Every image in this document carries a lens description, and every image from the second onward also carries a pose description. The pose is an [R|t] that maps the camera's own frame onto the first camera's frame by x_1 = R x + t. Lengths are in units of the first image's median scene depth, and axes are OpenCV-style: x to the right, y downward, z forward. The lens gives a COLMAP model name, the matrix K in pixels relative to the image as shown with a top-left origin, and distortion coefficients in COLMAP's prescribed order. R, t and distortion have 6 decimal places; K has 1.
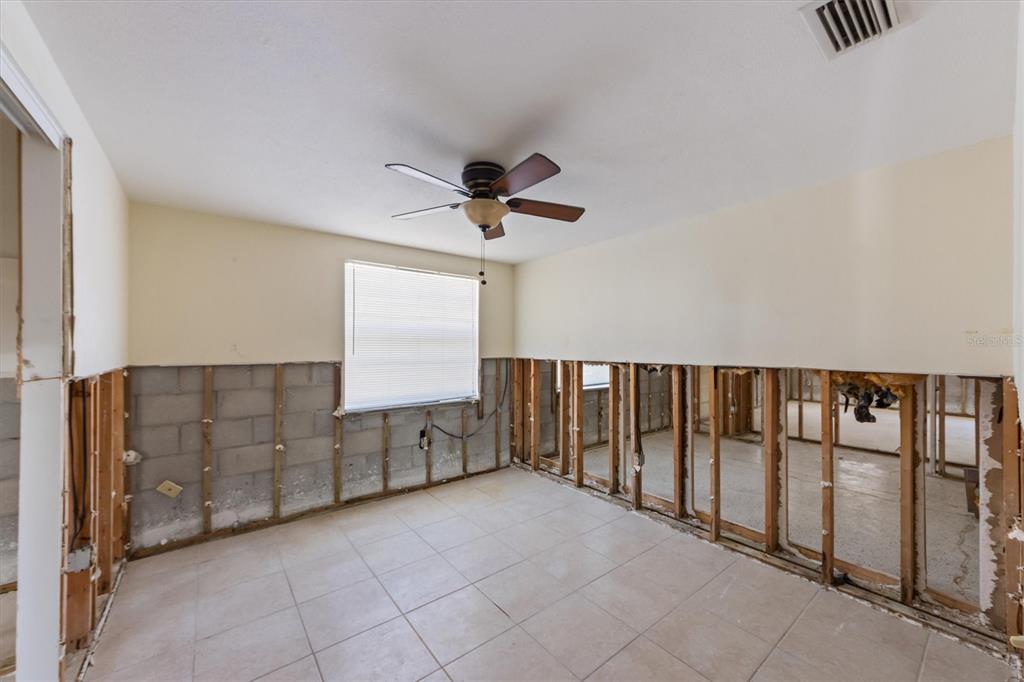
lens RADIAL K [[391.7, 0, 512.0], [0, 391.7, 341.0], [0, 0, 1]] dist [0.000311, 0.000032]
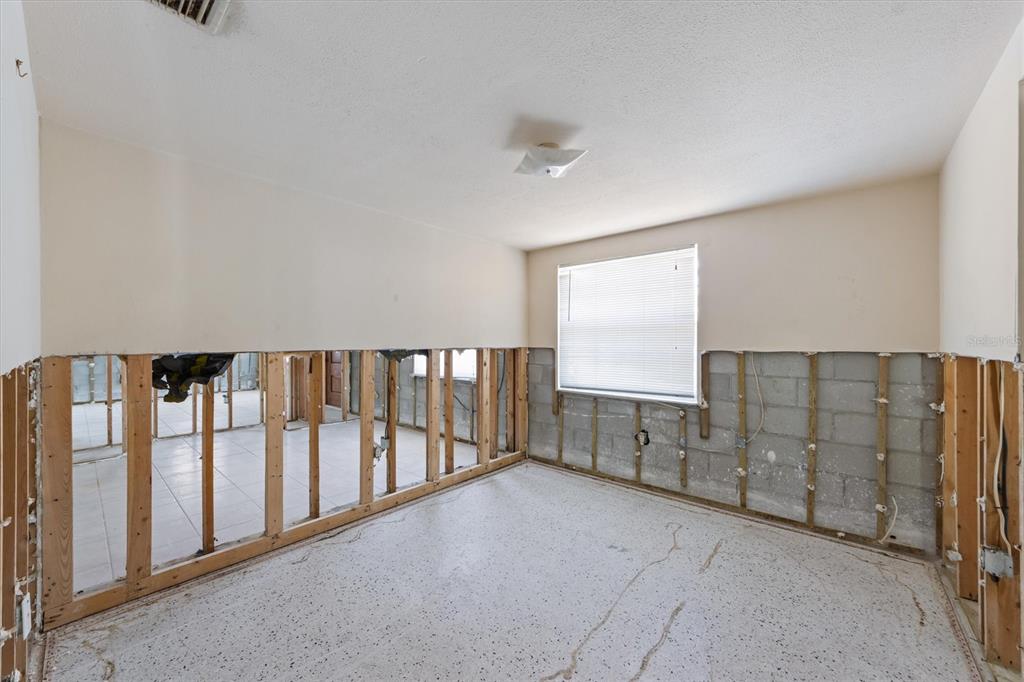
lens RADIAL K [[391.7, 0, 512.0], [0, 391.7, 341.0], [0, 0, 1]] dist [0.000311, 0.000032]
pose [[0.190070, 0.007984, -0.981738, 0.716112], [0.015915, 0.999810, 0.011212, 0.013025], [0.981641, -0.017755, 0.189907, 0.592236]]
